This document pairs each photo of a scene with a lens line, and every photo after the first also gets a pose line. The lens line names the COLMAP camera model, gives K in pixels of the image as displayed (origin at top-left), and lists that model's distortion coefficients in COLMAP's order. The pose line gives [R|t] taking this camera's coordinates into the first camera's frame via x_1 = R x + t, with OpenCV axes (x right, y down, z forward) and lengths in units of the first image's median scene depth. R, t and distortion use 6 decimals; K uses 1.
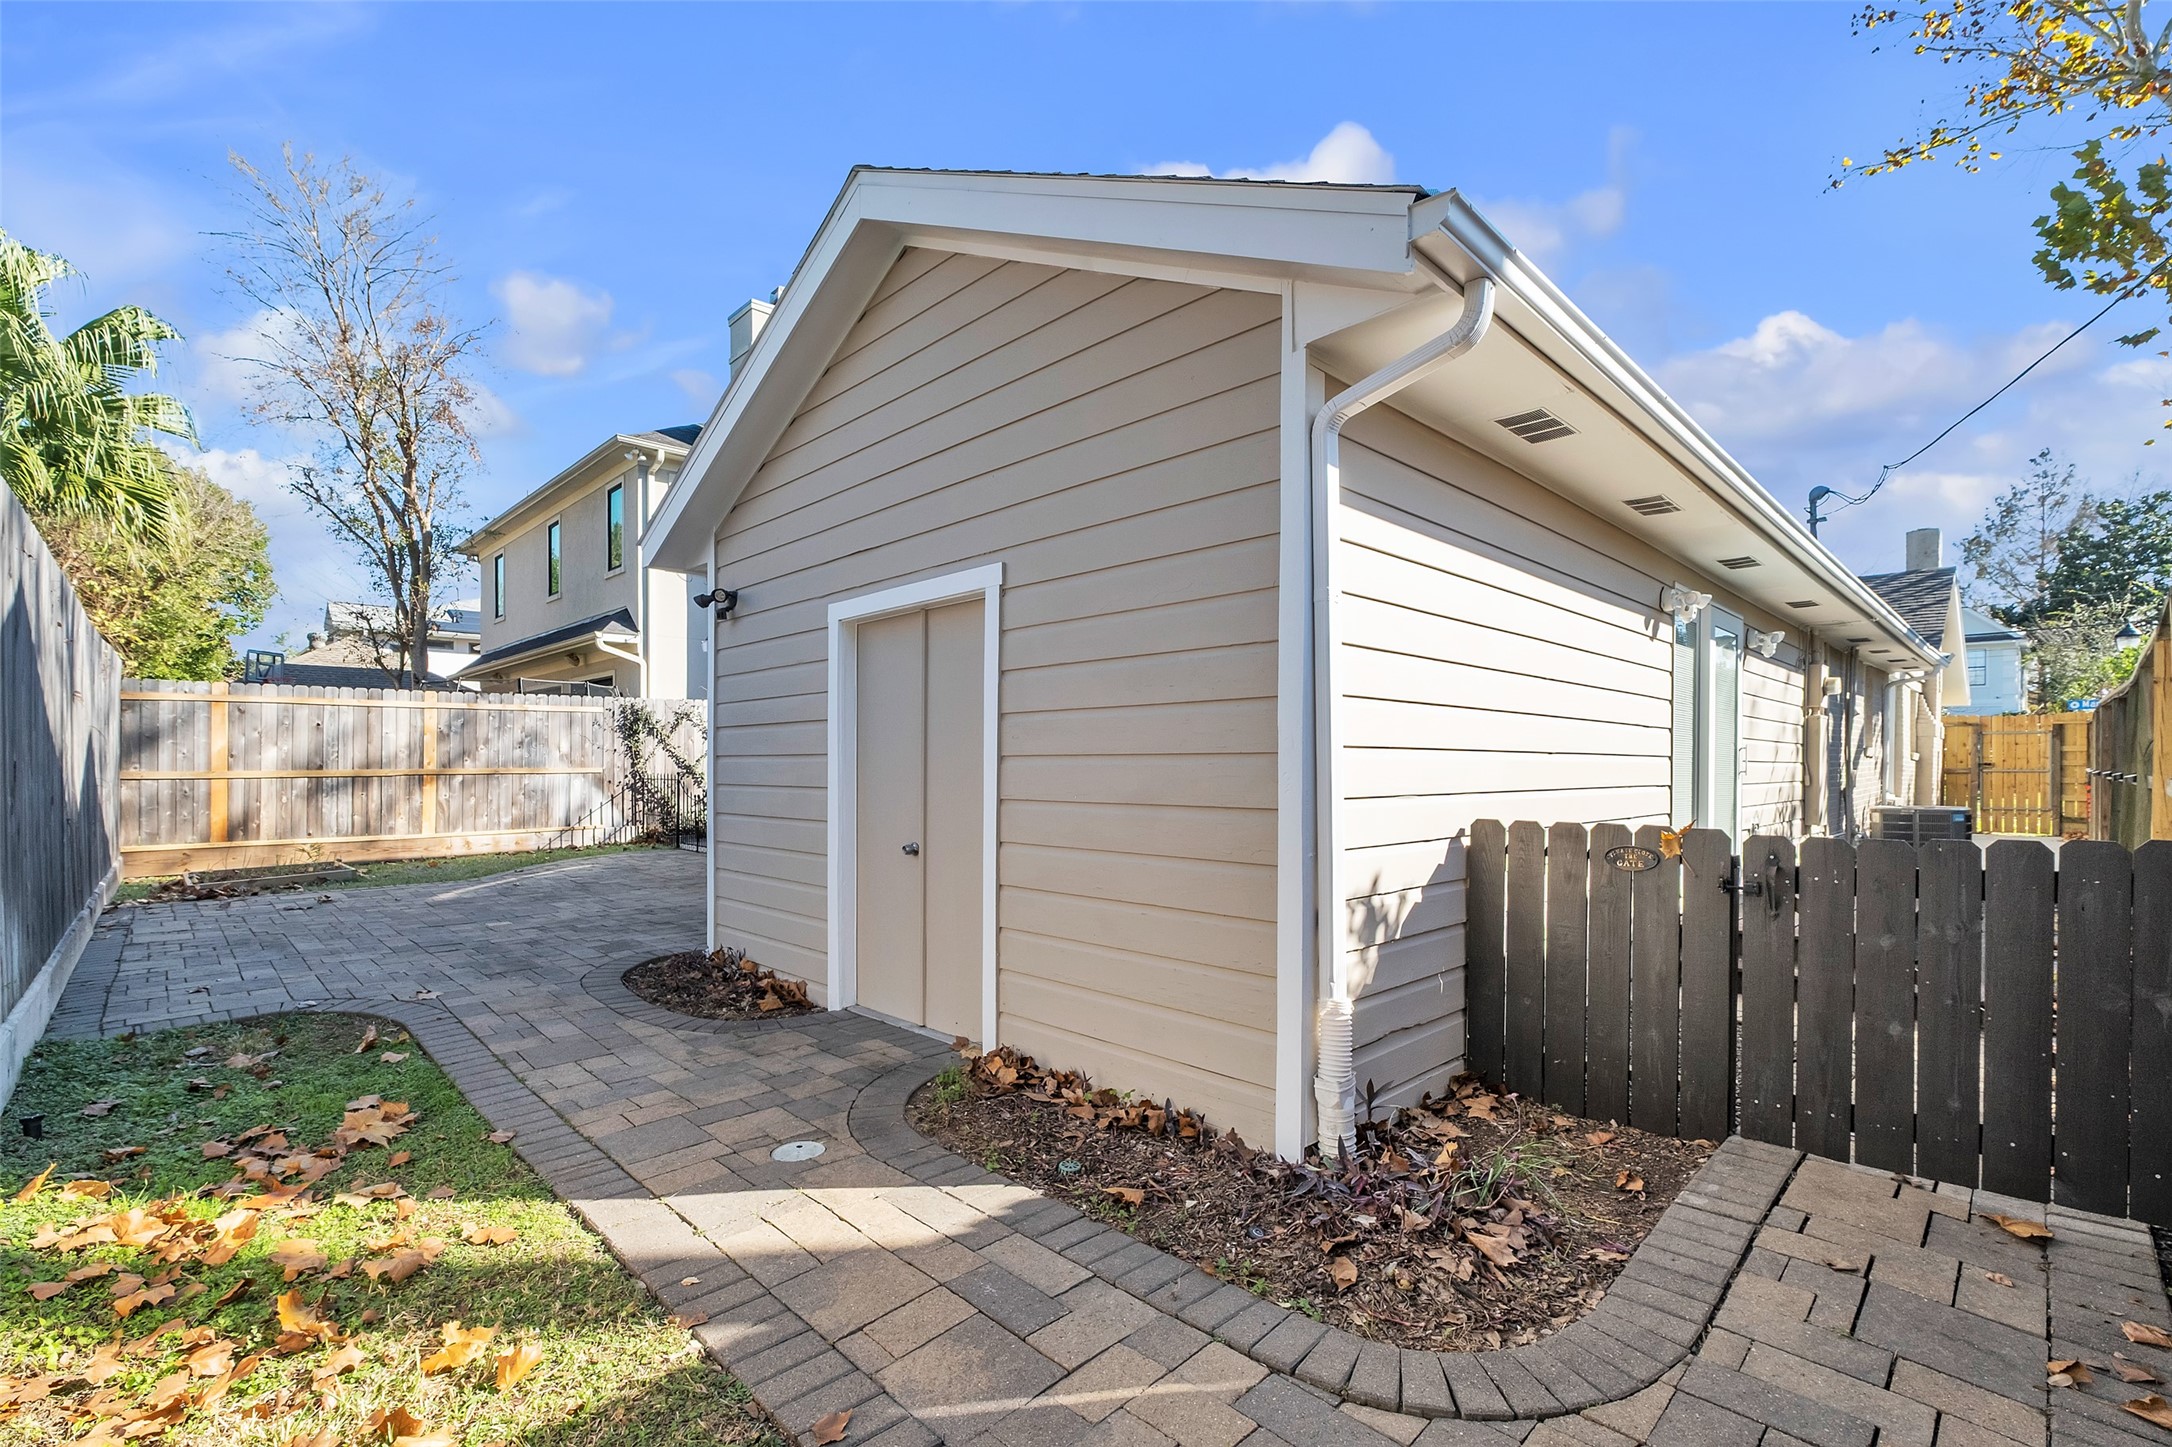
lens RADIAL K [[961.0, 0, 1092.1], [0, 961.0, 777.2], [0, 0, 1]] dist [-0.000423, -0.000223]
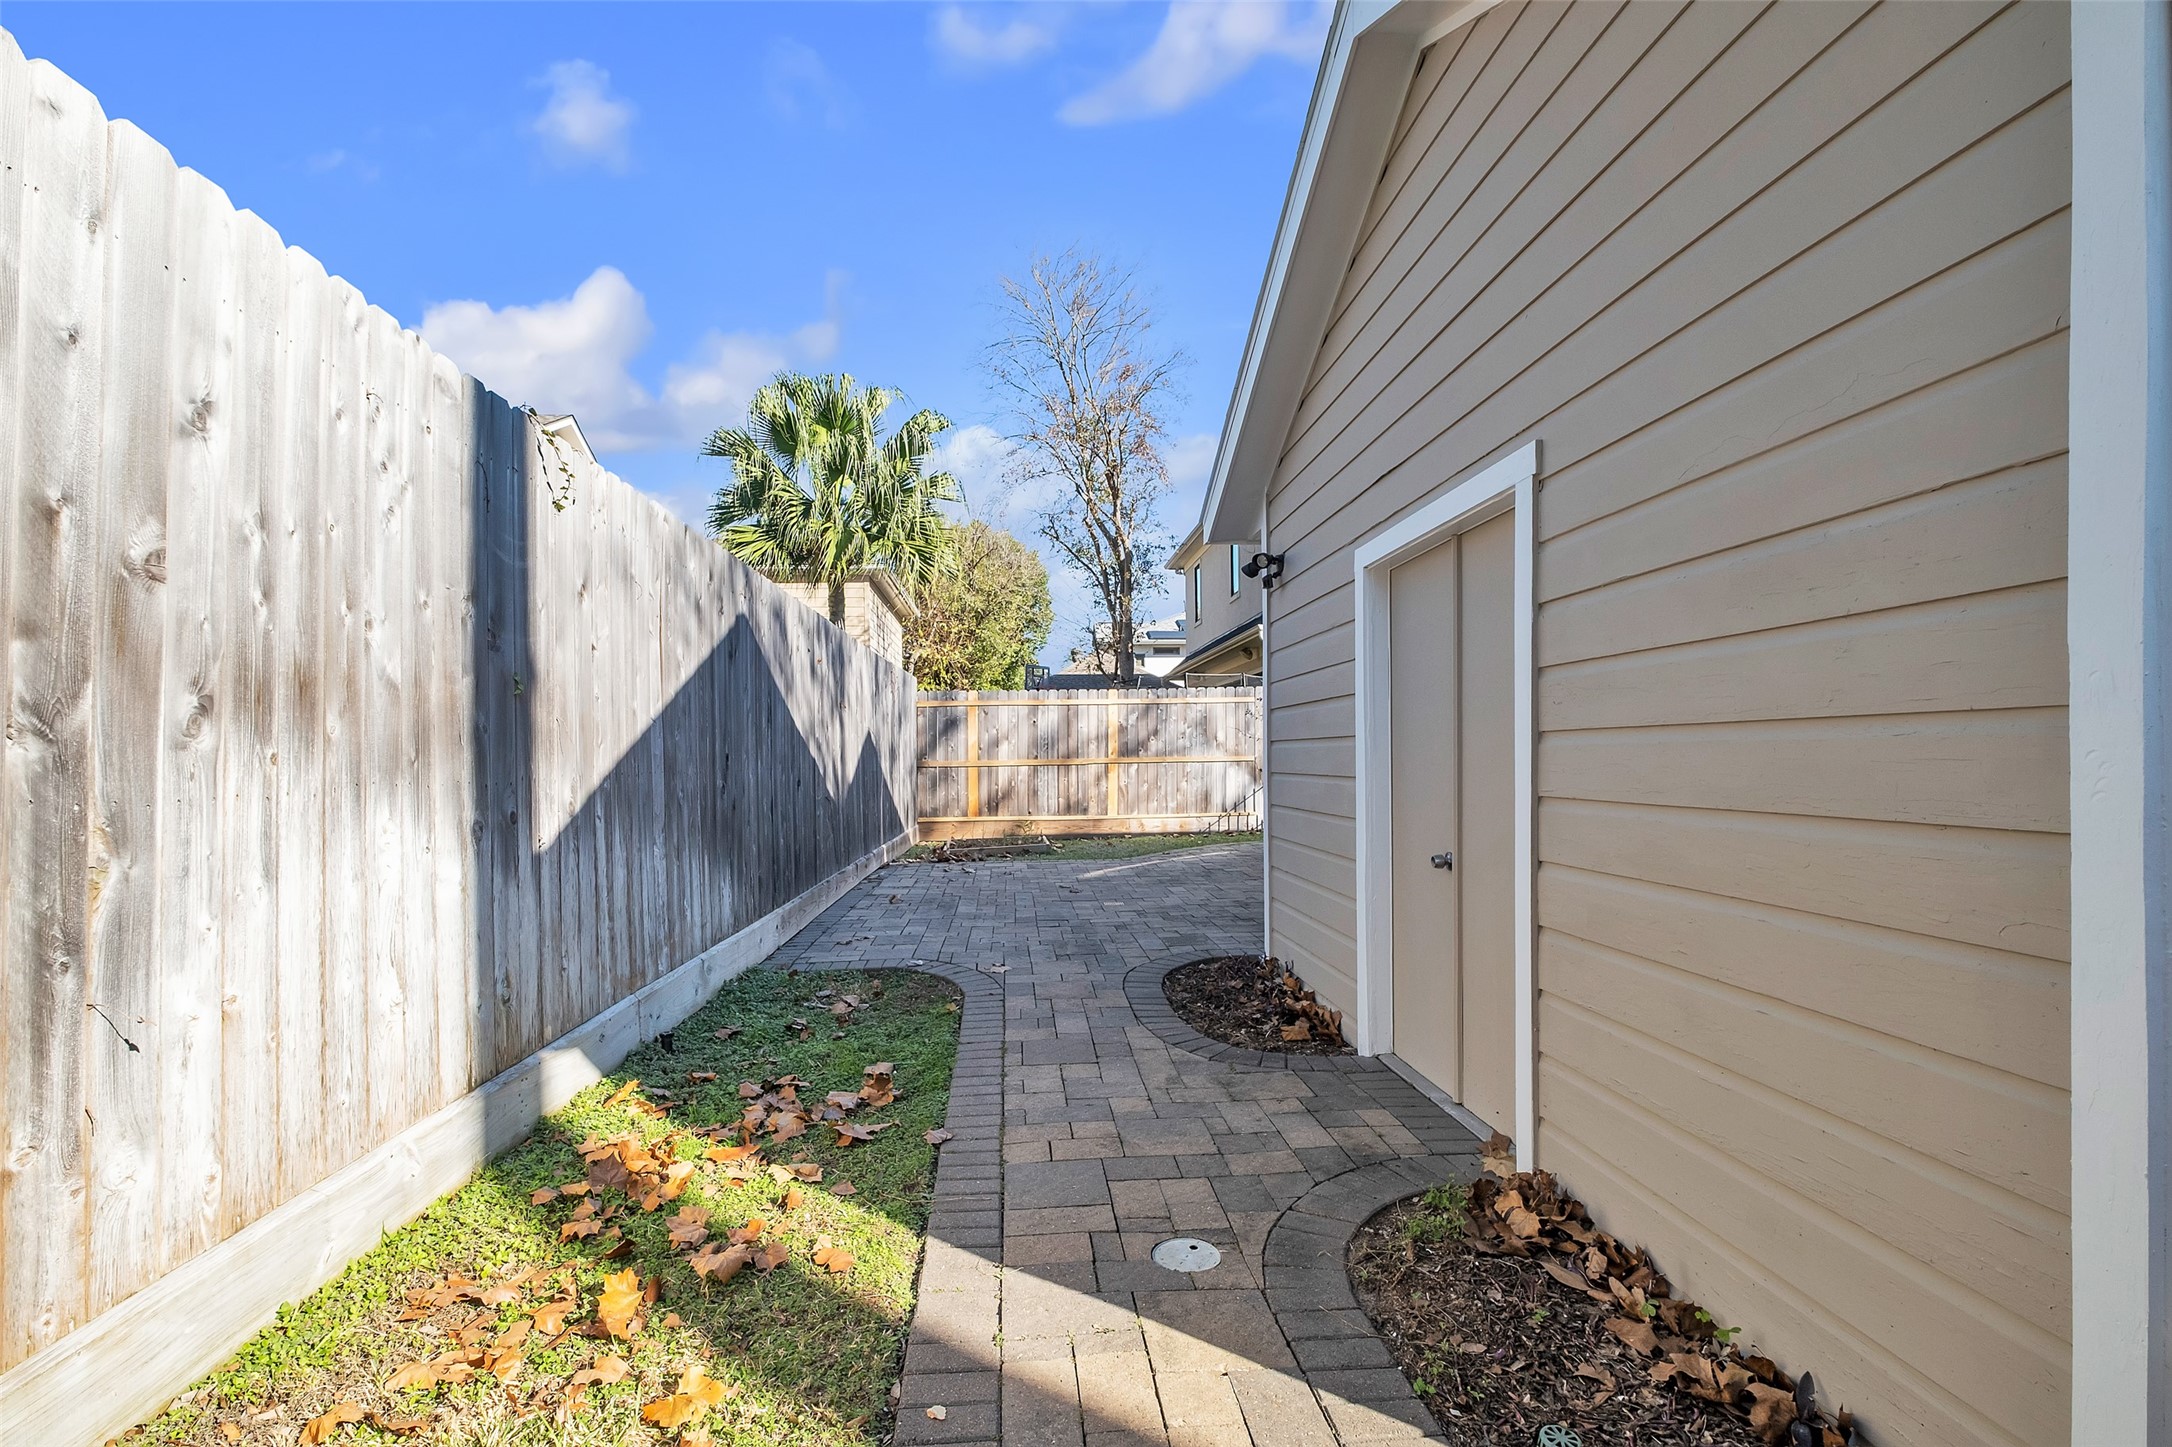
lens RADIAL K [[978.1, 0, 1078.3], [0, 978.1, 761.7], [0, 0, 1]] dist [-0.001846, -0.000346]
pose [[0.751569, -0.003392, -0.659646, 0.114931], [0.000791, 0.999991, -0.004241, 0.001154], [0.659654, 0.002666, 0.751565, 0.290037]]
